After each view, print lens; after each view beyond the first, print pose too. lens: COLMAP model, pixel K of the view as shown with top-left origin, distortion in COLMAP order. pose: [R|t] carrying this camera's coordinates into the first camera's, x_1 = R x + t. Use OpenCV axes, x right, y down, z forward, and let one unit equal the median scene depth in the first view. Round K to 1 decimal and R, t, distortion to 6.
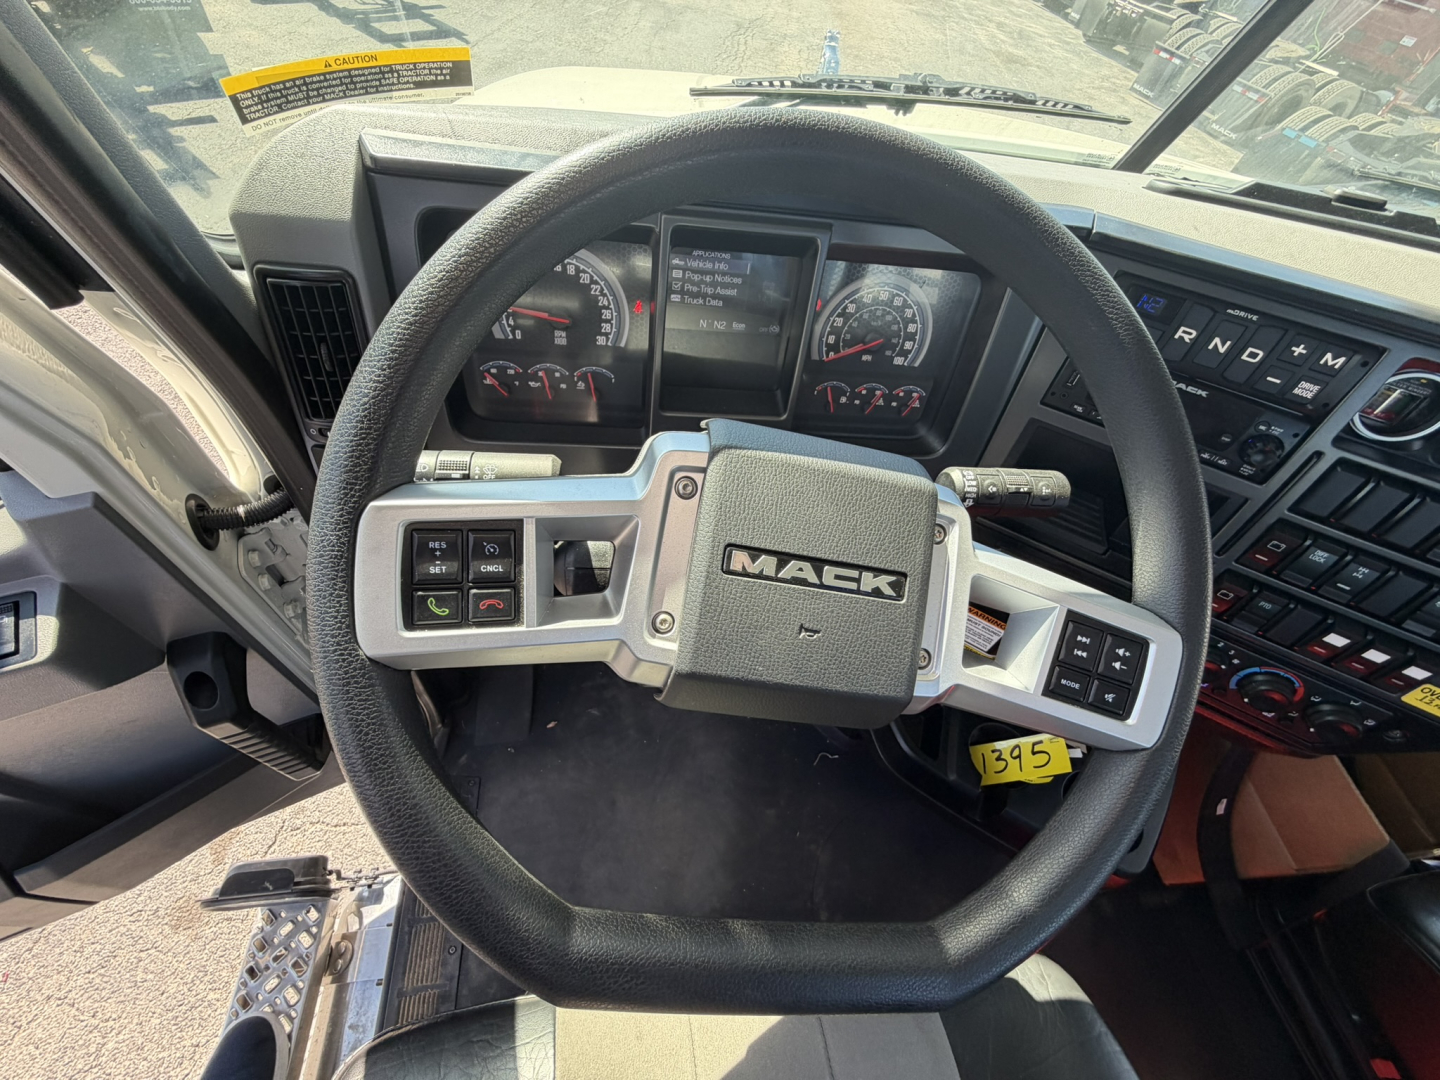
lens RADIAL K [[573.6, 0, 720.0], [0, 573.6, 540.0], [0, 0, 1]] dist [0.000216, -0.000243]
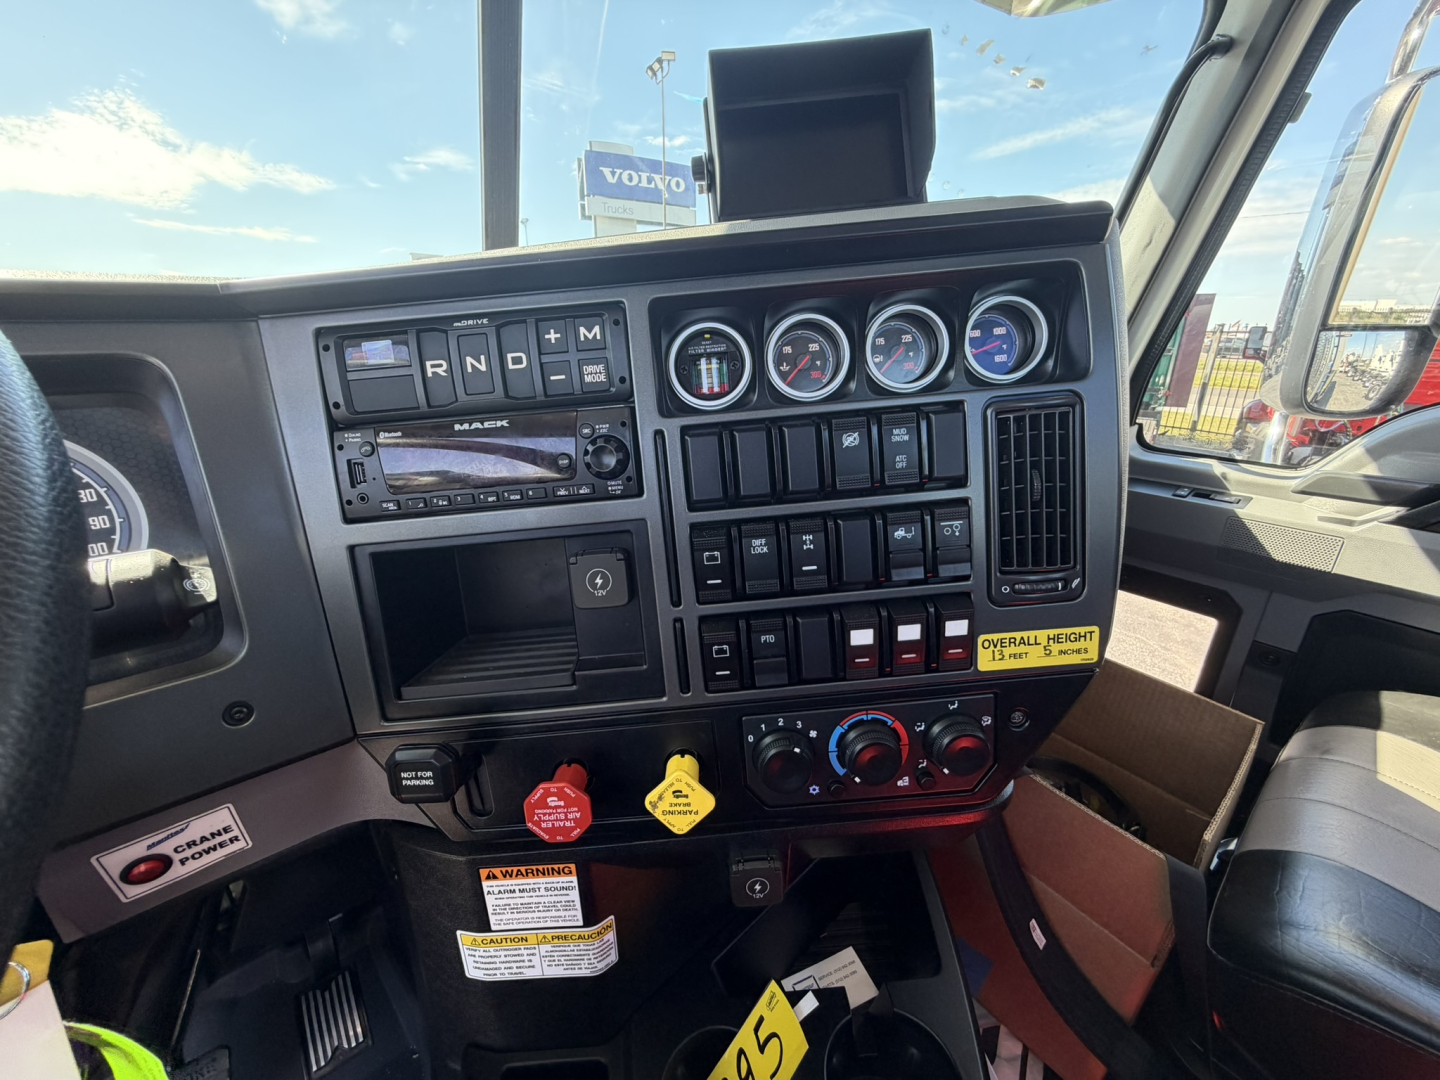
lens RADIAL K [[573.6, 0, 720.0], [0, 573.6, 540.0], [0, 0, 1]] dist [0.000216, -0.000243]
pose [[0.837698, -0.329030, 0.435891, 0.683550], [0.503308, 0.774935, -0.382304, 0.275743], [-0.211998, 0.539643, 0.814765, 0.407484]]
